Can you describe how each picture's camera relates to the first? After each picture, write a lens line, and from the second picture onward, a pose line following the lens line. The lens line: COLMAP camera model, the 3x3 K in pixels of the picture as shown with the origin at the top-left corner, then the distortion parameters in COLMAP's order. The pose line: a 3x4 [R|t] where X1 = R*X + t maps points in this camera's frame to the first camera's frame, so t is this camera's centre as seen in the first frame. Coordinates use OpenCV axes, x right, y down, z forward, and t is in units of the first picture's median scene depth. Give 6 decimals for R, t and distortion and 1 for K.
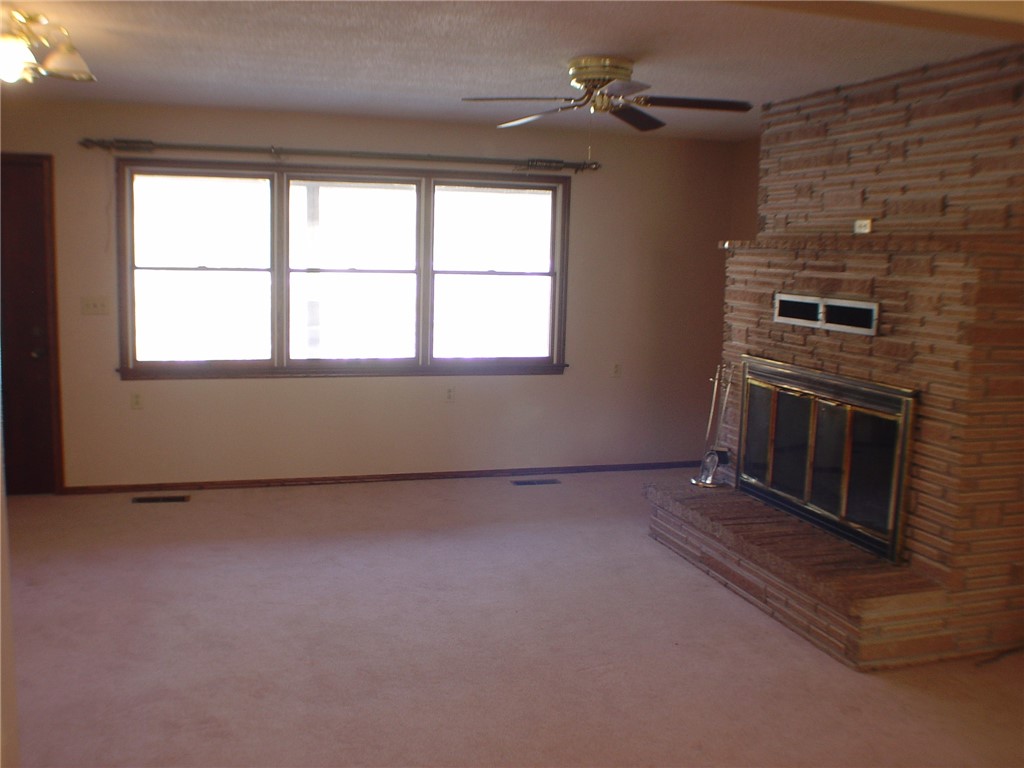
lens RADIAL K [[959.5, 0, 516.2], [0, 959.5, 392.0], [0, 0, 1]] dist [-0.101743, 0.000000]
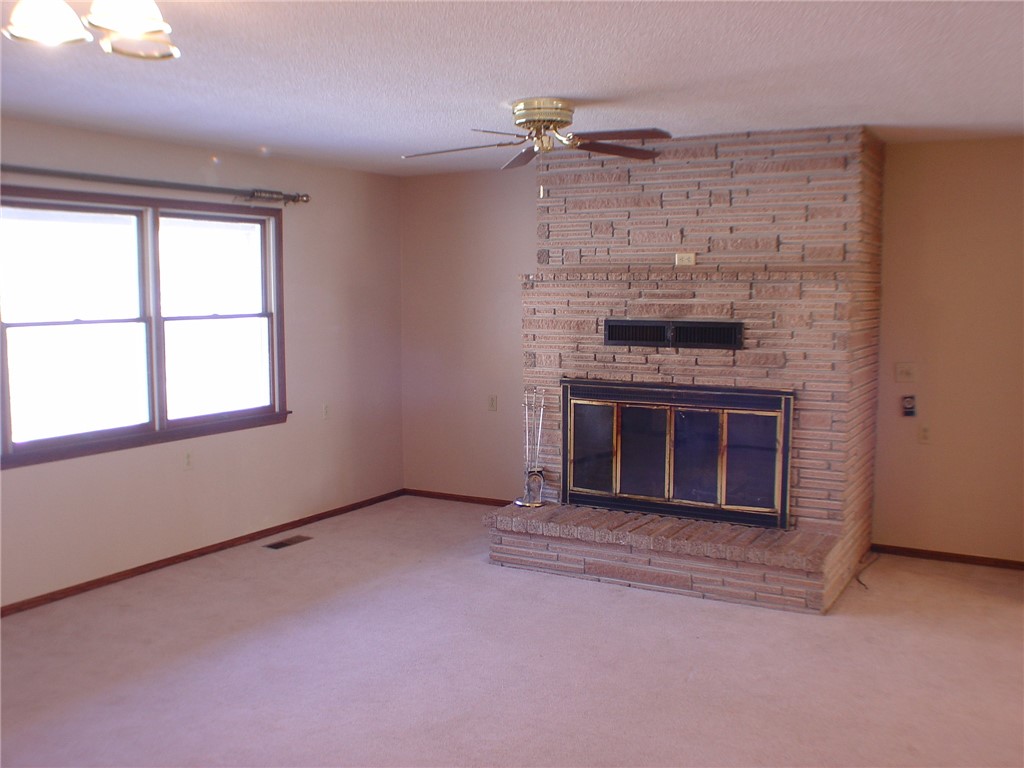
lens RADIAL K [[959.5, 0, 509.9], [0, 959.5, 394.2], [0, 0, 1]] dist [-0.101743, 0.000000]
pose [[0.731895, -0.103915, 0.673447, -0.642718], [0.120419, 0.992473, 0.022272, -0.062559], [-0.670693, 0.064795, 0.738900, 0.279037]]
